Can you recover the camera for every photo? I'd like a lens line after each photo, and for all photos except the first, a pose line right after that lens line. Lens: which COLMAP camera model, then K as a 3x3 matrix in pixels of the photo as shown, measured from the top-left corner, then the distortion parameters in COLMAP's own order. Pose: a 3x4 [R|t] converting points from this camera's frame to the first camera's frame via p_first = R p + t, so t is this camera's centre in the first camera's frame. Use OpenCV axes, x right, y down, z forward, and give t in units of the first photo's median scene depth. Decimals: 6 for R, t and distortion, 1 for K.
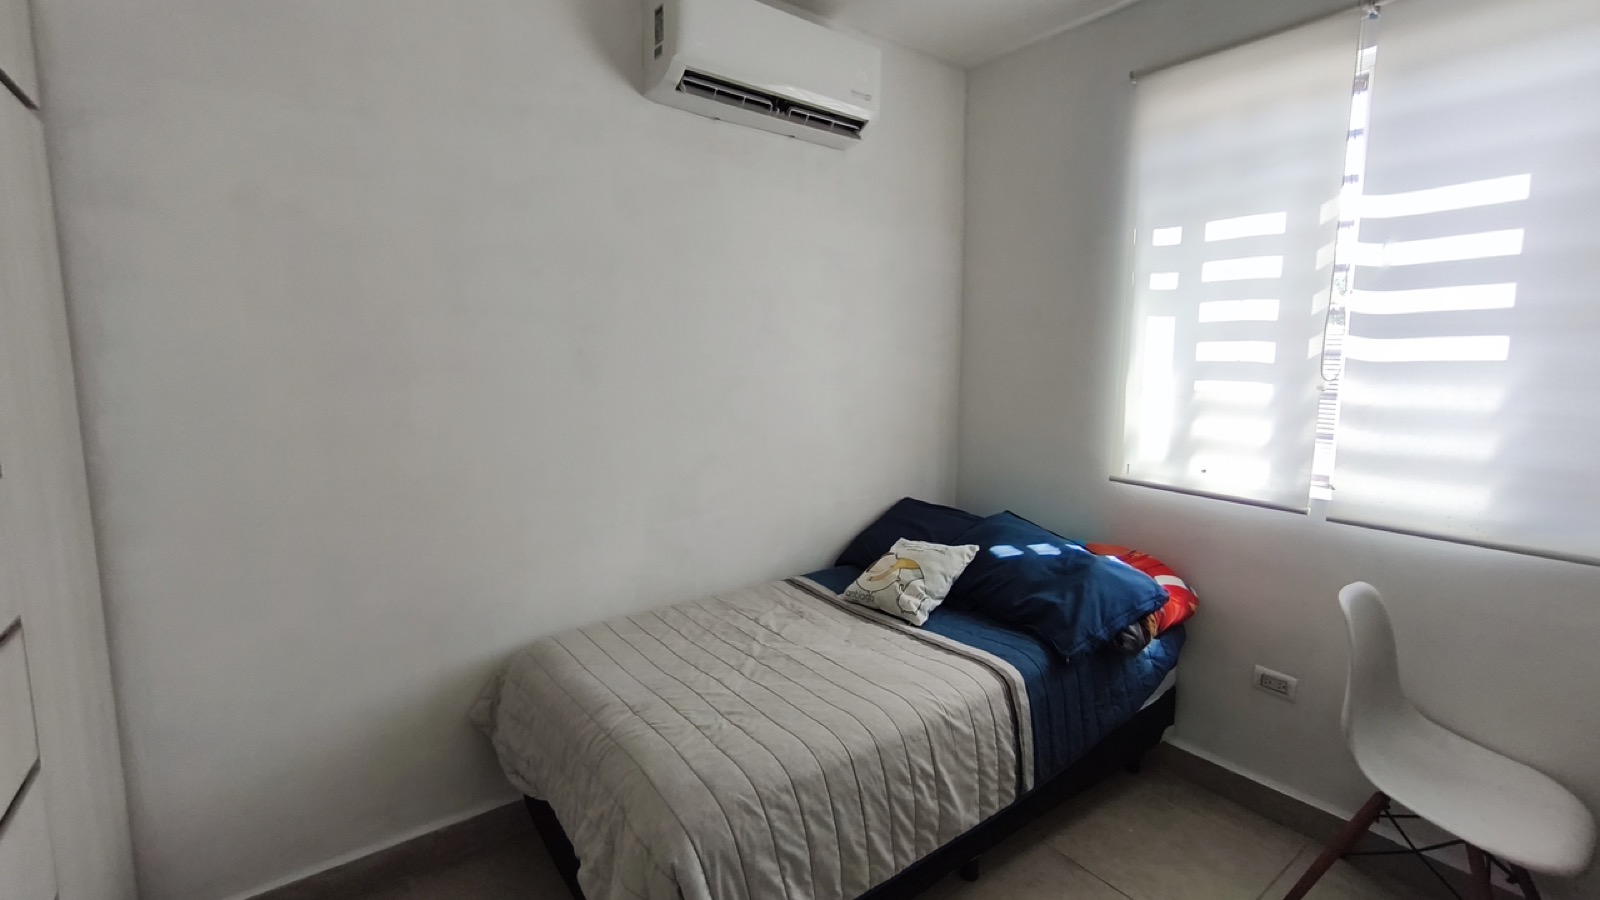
lens RADIAL K [[701.3, 0, 808.1], [0, 701.3, 446.7], [0, 0, 1]] dist [0.001986, 0.000115]
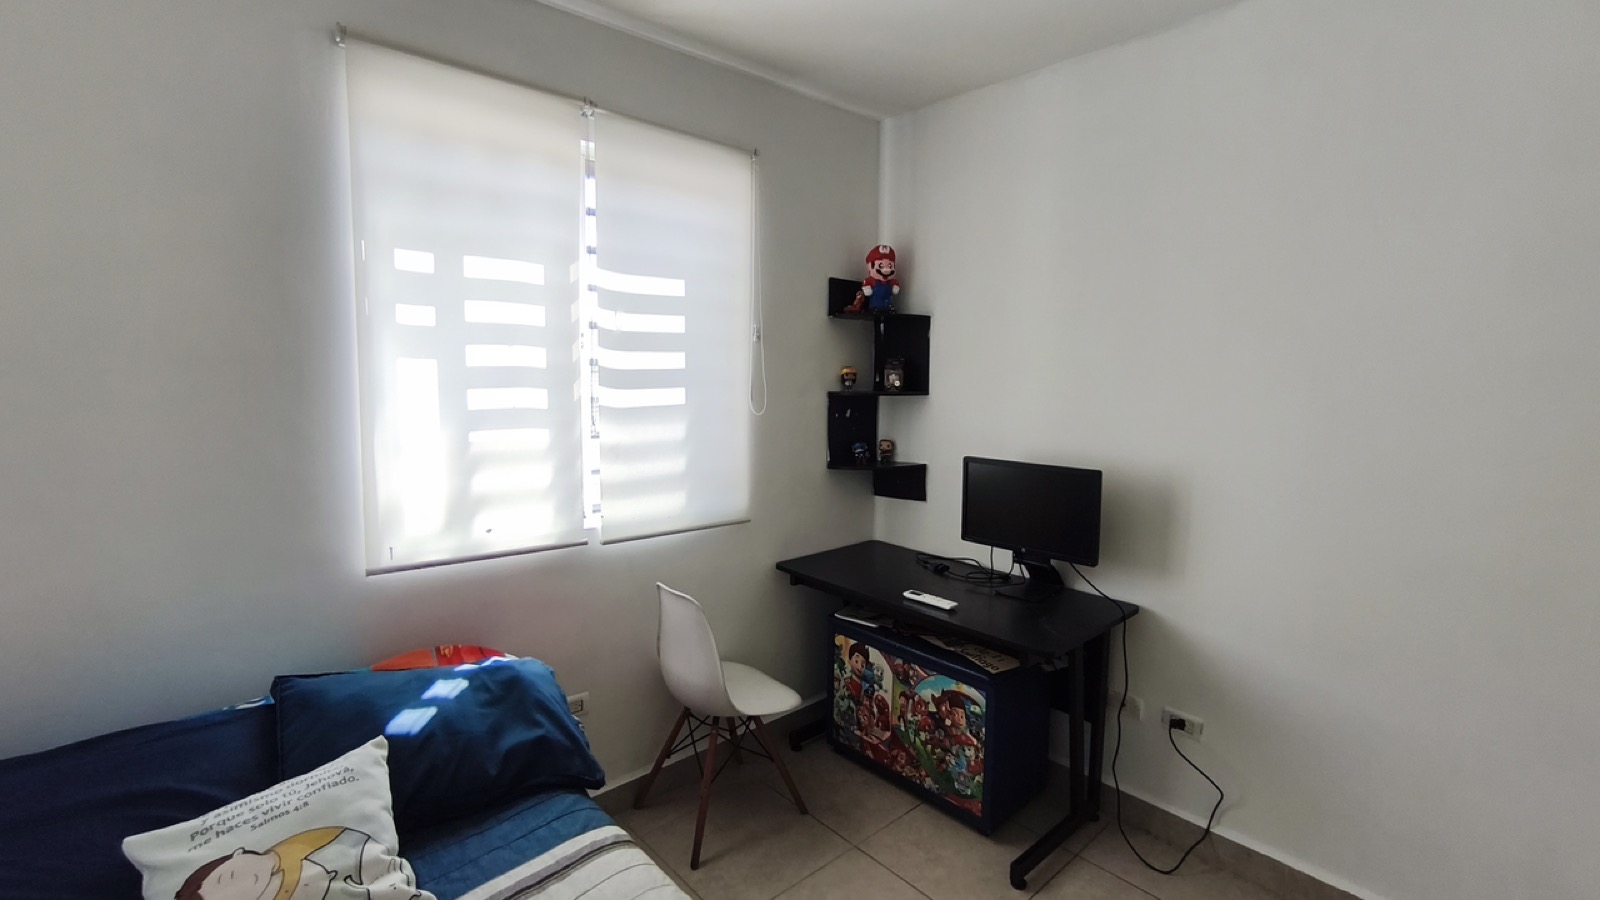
lens RADIAL K [[740.0, 0, 799.5], [0, 740.0, 418.9], [0, 0, 1]] dist [0.001254, 0.000022]
pose [[-0.104416, -0.086984, 0.990723, -0.431415], [0.107785, 0.989310, 0.098219, -0.163525], [-0.988676, 0.117041, -0.093924, 0.701571]]
